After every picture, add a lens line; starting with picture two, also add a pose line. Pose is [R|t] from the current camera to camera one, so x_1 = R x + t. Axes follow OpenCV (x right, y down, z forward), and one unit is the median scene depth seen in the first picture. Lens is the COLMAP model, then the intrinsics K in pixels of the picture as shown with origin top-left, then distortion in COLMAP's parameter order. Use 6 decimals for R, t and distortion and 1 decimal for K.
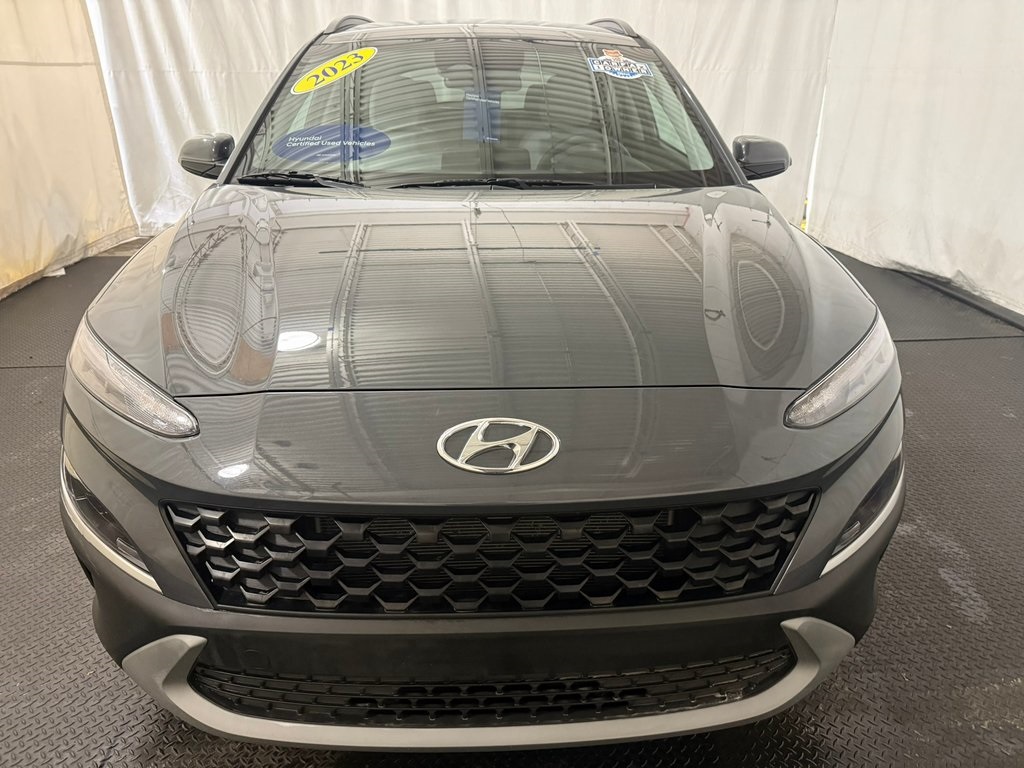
lens RADIAL K [[719.6, 0, 513.2], [0, 719.6, 378.9], [0, 0, 1]] dist [0.003754, 0.004742]
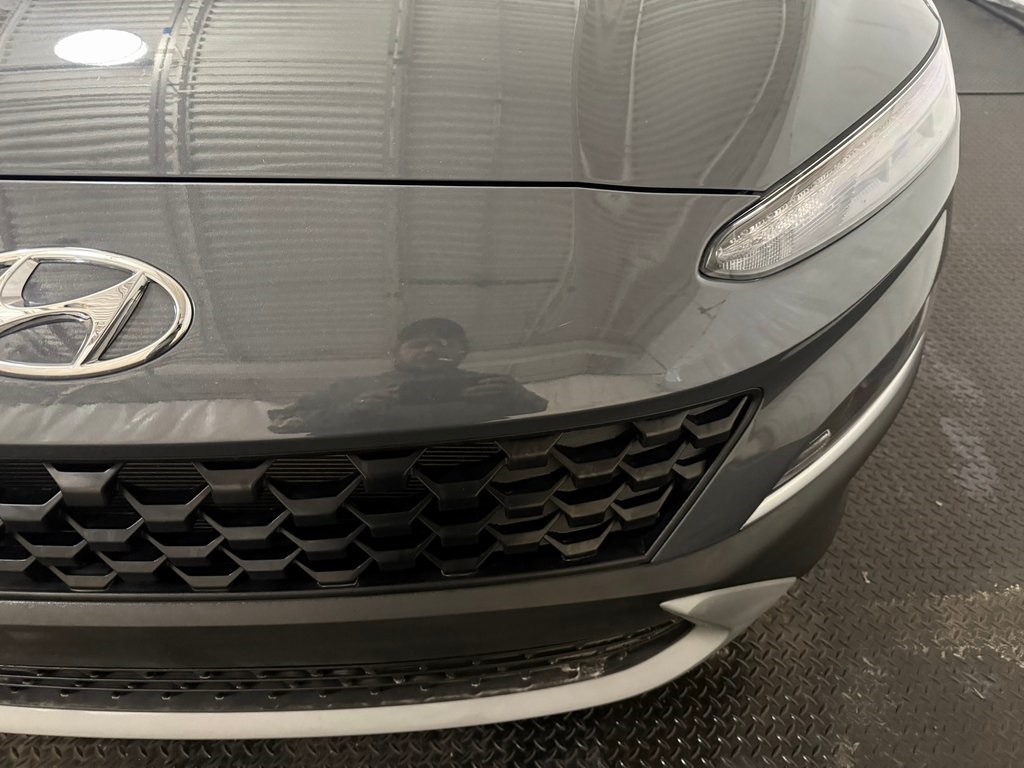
lens RADIAL K [[759.1, 0, 512.0], [0, 759.1, 384.0], [0, 0, 1]] dist [0.065144, -0.070240]
pose [[0.999240, 0.034548, 0.018064, 0.212949], [-0.038532, 0.945630, 0.322955, -0.022584], [-0.005924, -0.323405, 0.946242, 0.429541]]
